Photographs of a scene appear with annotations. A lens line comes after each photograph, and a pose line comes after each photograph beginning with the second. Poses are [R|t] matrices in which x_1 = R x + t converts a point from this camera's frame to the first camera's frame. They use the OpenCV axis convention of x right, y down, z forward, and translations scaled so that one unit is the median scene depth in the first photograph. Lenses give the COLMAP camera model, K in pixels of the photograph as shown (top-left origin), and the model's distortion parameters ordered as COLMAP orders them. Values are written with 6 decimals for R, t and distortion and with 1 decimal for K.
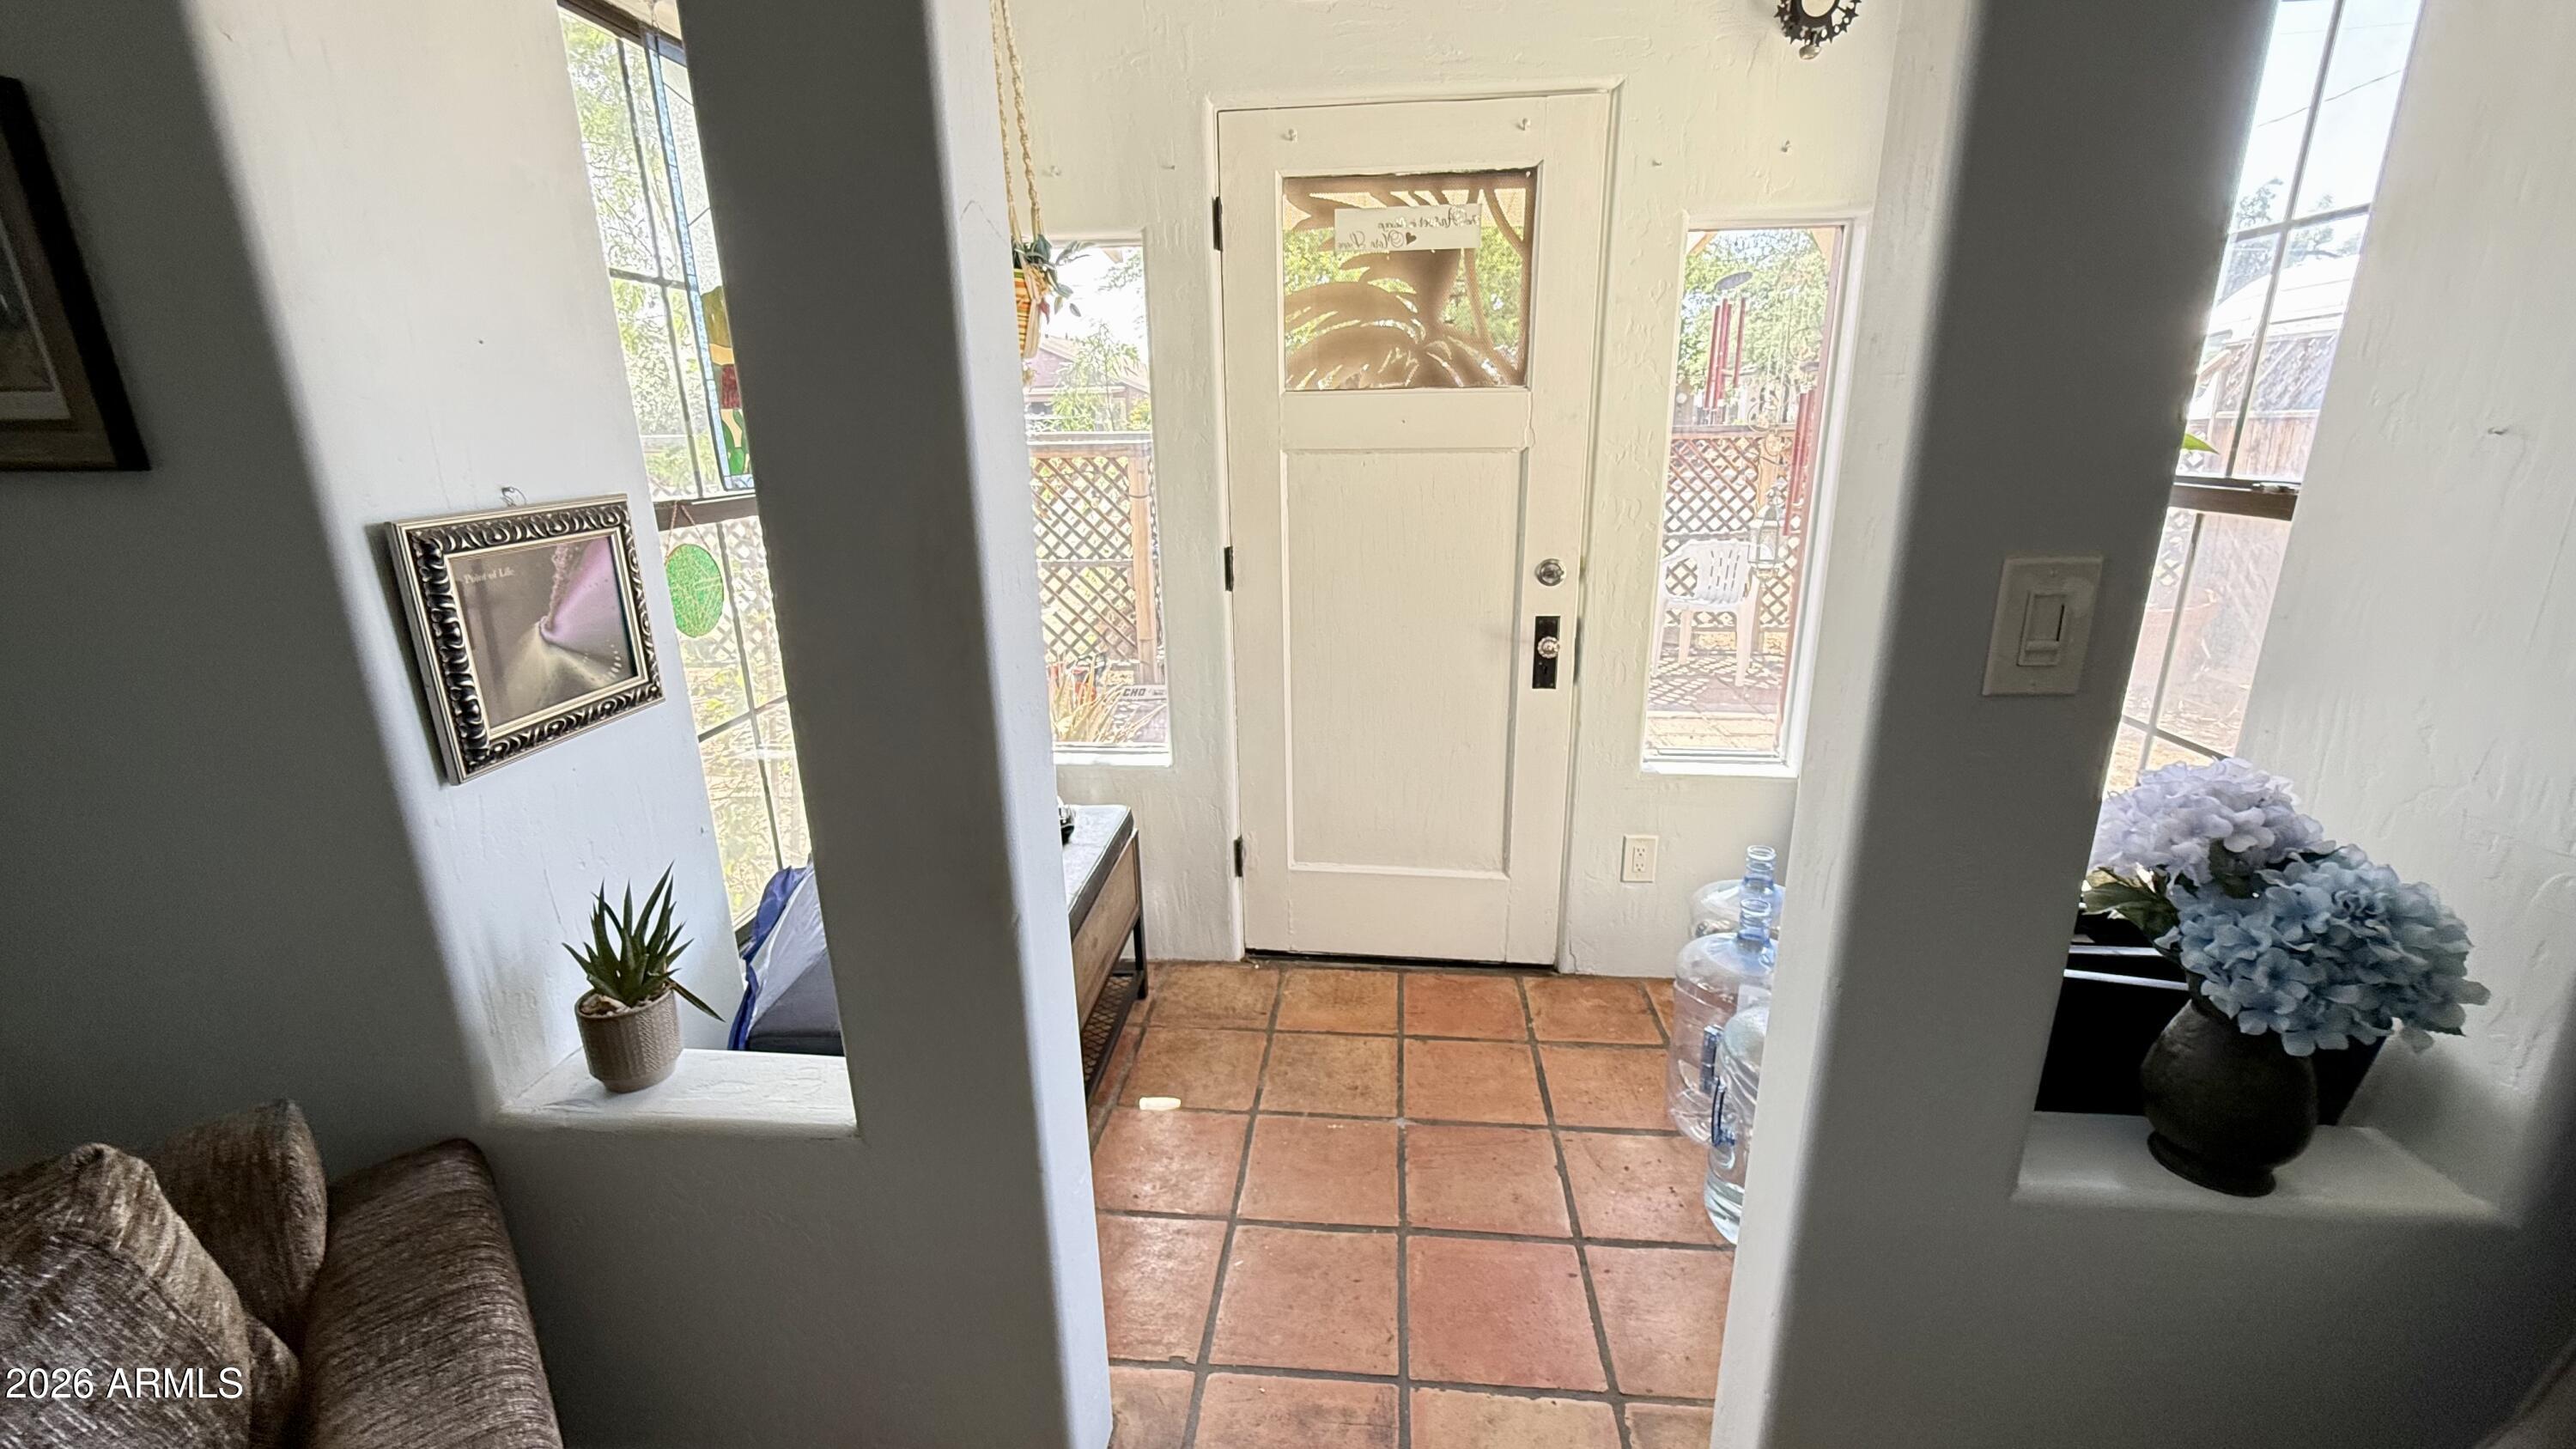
lens RADIAL K [[1030.6, 0, 1299.2], [0, 1030.6, 725.9], [0, 0, 1]] dist [0.001206, 0.000105]
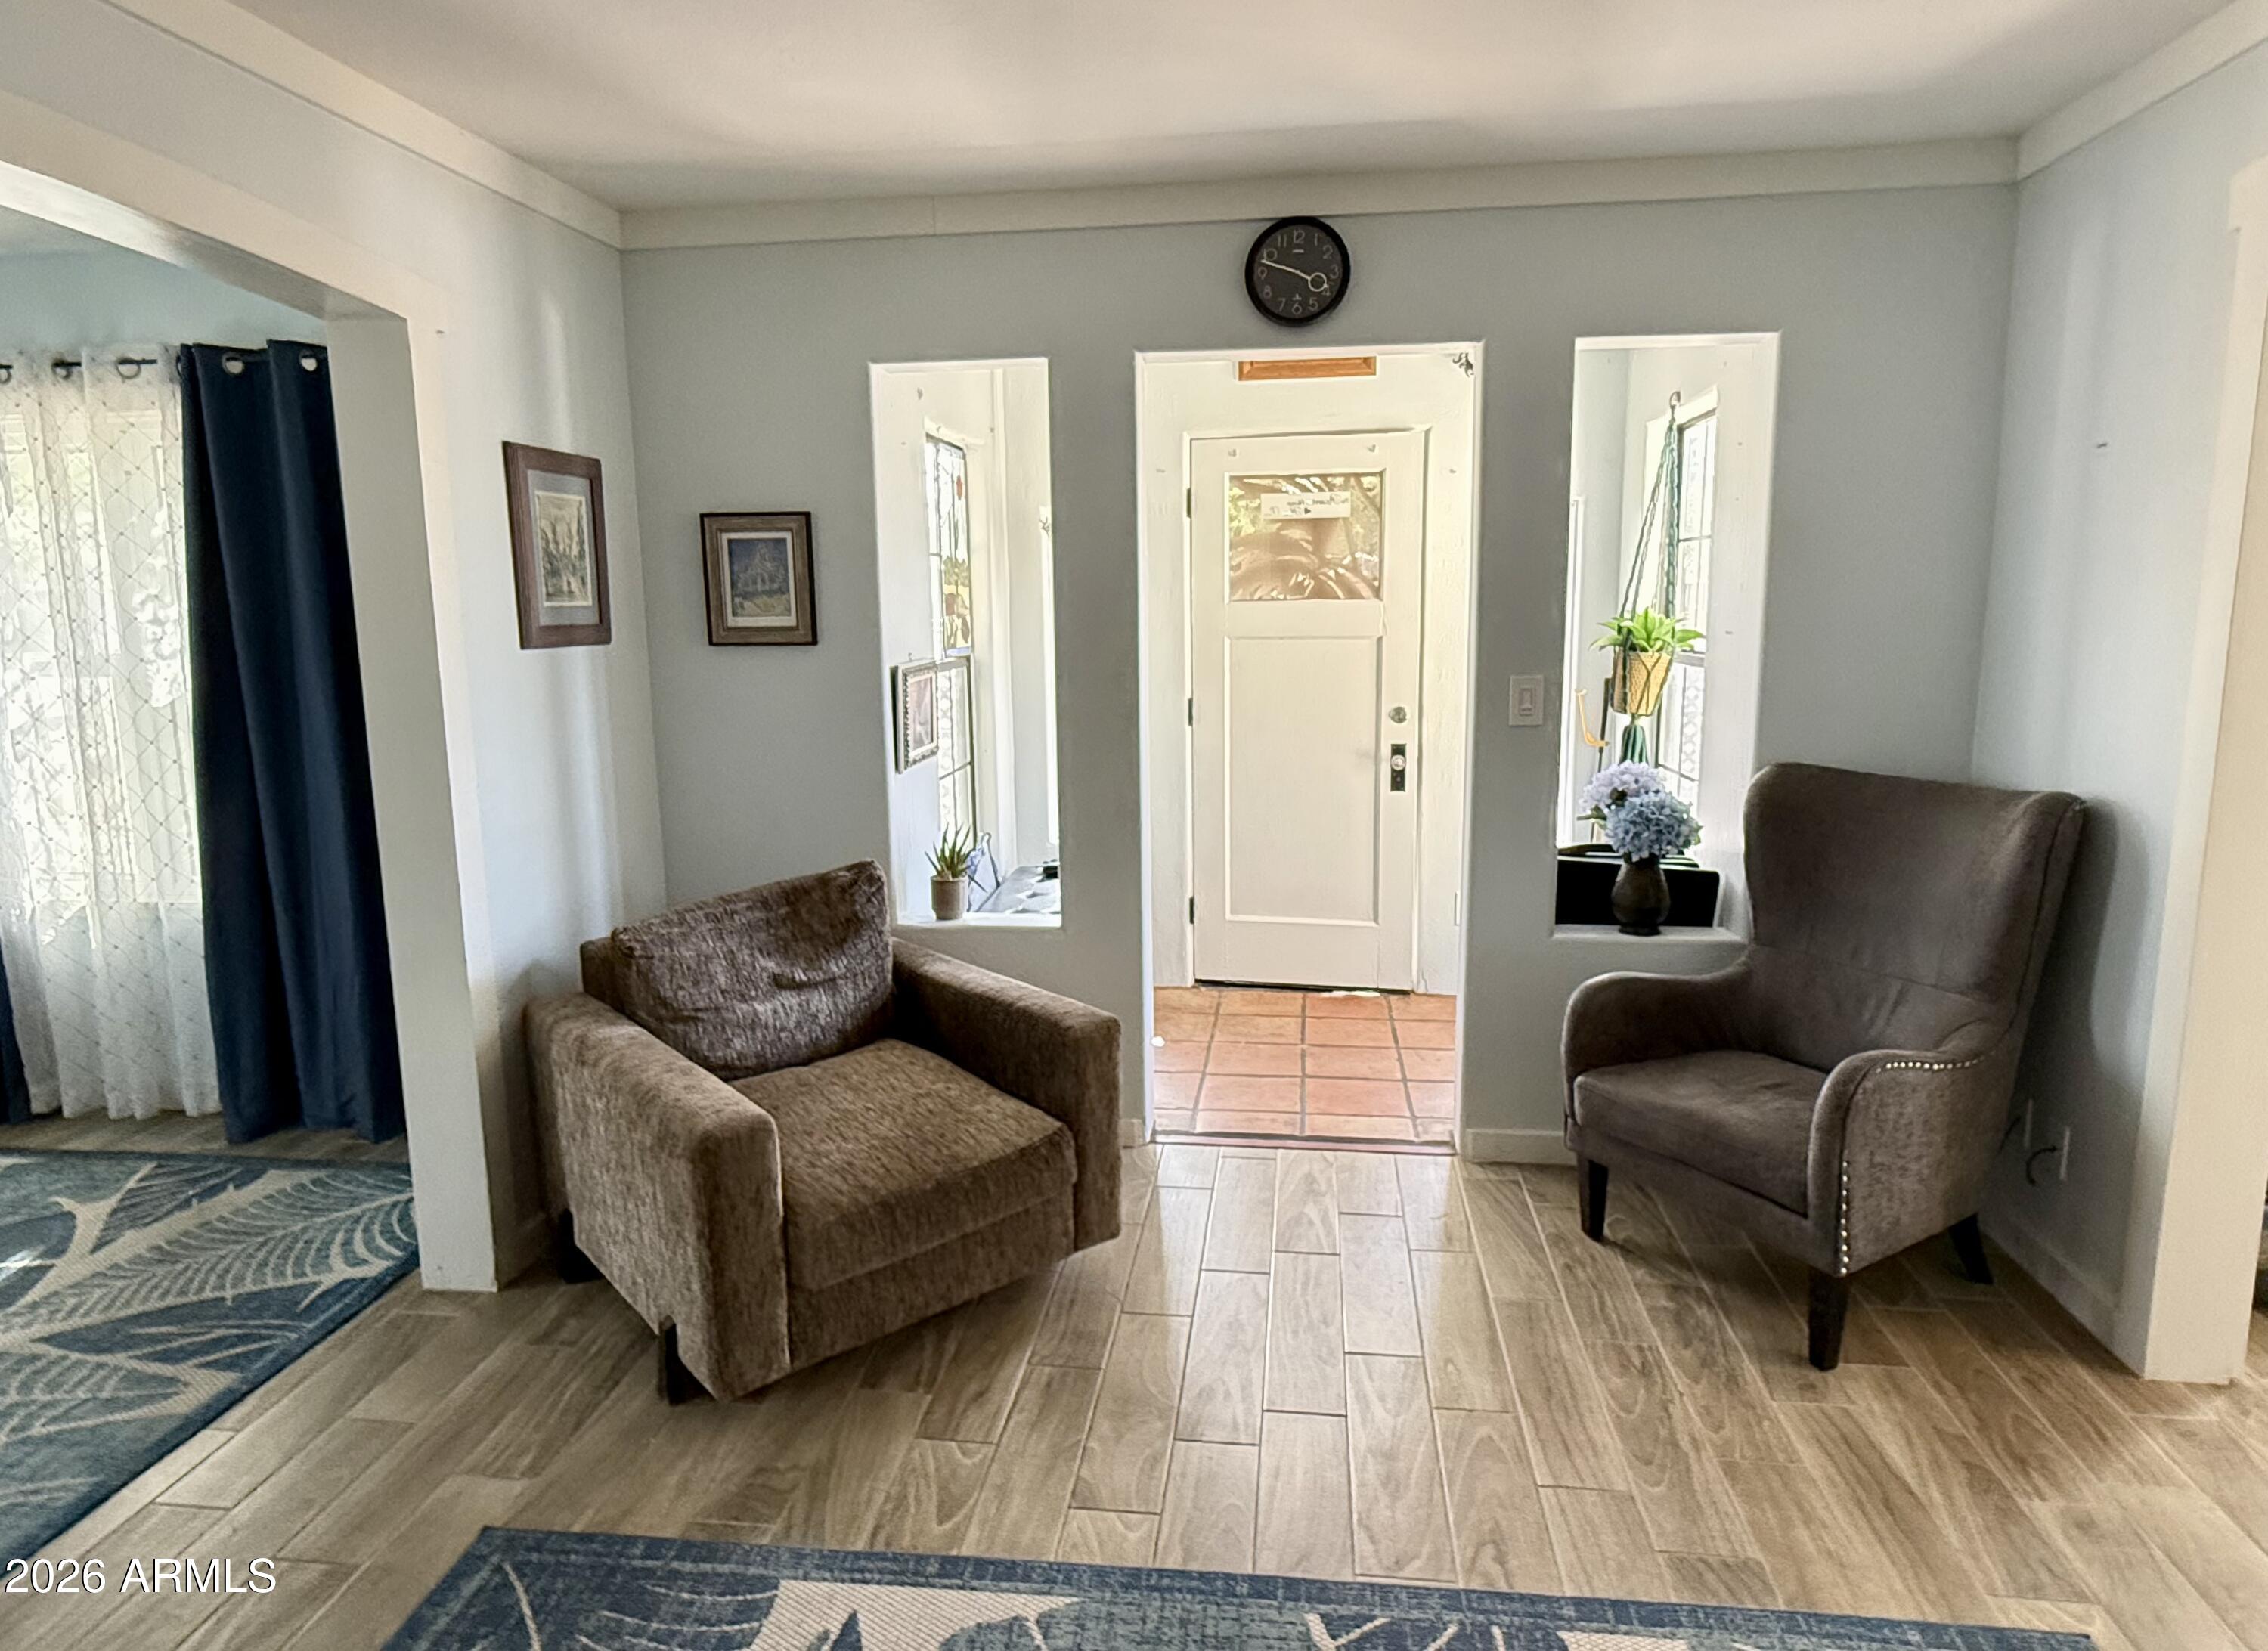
lens RADIAL K [[1375.9, 0, 1129.1], [0, 1375.9, 824.4], [0, 0, 1]] dist [-0.000092, 0.000018]
pose [[0.999285, 0.007547, -0.037048, -0.084717], [-0.012037, 0.992394, -0.122515, 0.274061], [0.035841, 0.122874, 0.991775, -1.048426]]
